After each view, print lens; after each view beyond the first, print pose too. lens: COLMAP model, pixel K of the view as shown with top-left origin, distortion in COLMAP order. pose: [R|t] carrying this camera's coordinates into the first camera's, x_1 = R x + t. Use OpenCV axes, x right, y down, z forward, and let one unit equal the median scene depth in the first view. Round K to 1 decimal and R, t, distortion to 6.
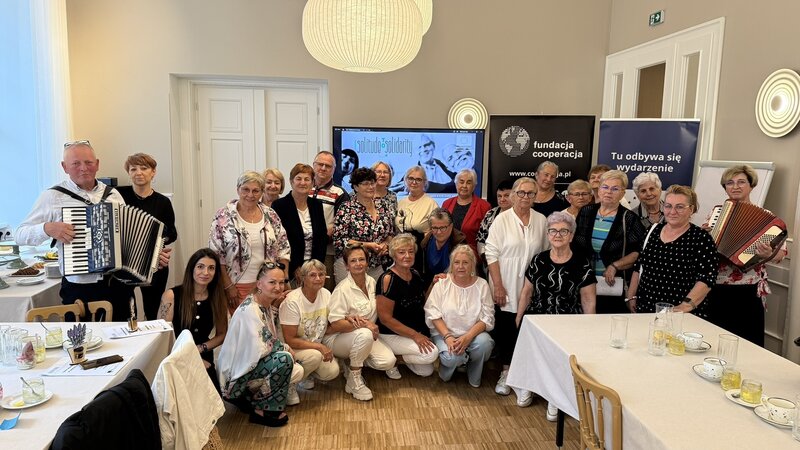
lens RADIAL K [[559.0, 0, 398.3], [0, 559.0, 224.8], [0, 0, 1]] dist [0.070662, -0.089196]
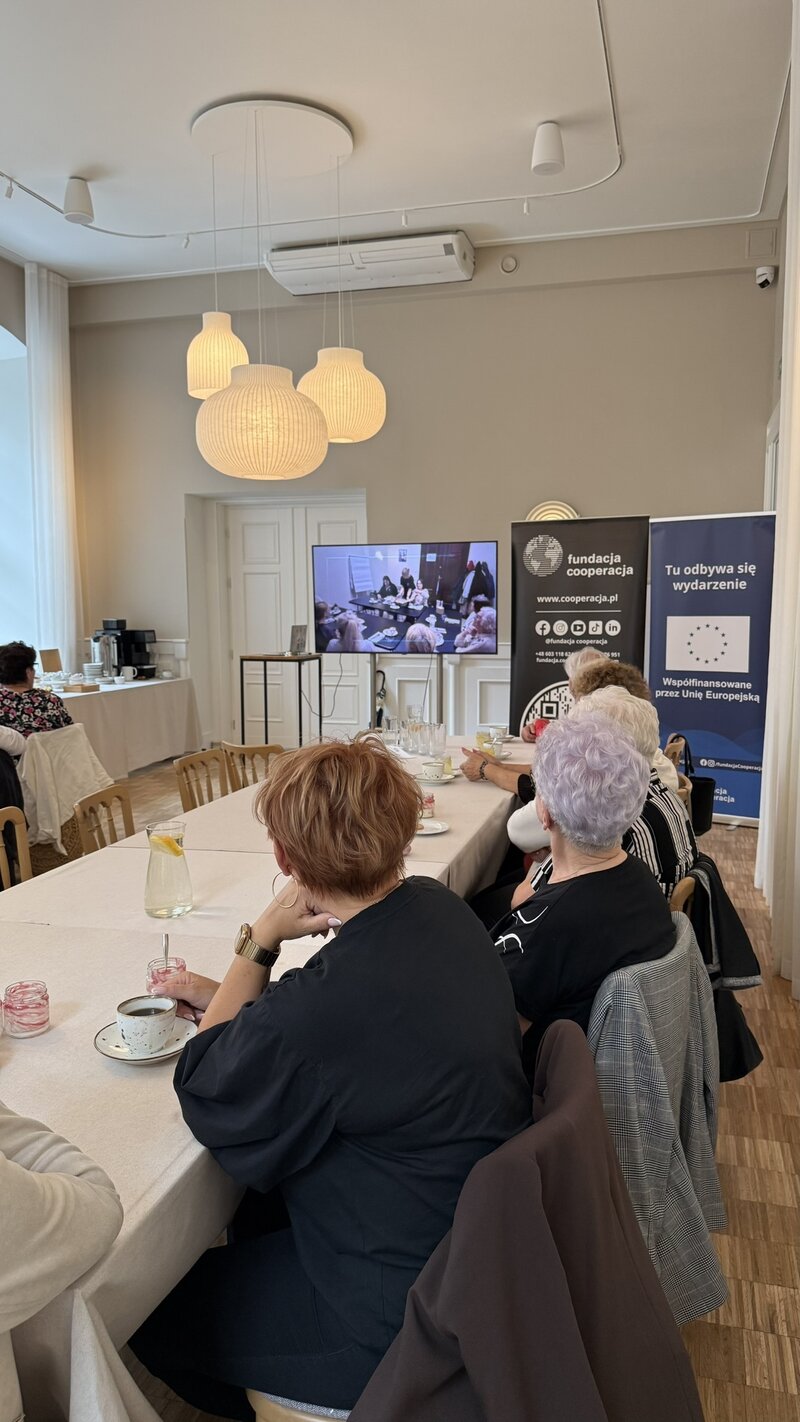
lens RADIAL K [[993.6, 0, 406.6], [0, 993.6, 720.0], [0, 0, 1]] dist [0.070662, -0.089196]
pose [[0.934186, 0.018348, -0.356314, 0.535613], [-0.027706, 0.999392, -0.021175, 0.106882], [0.355709, 0.029653, 0.934126, -0.307933]]
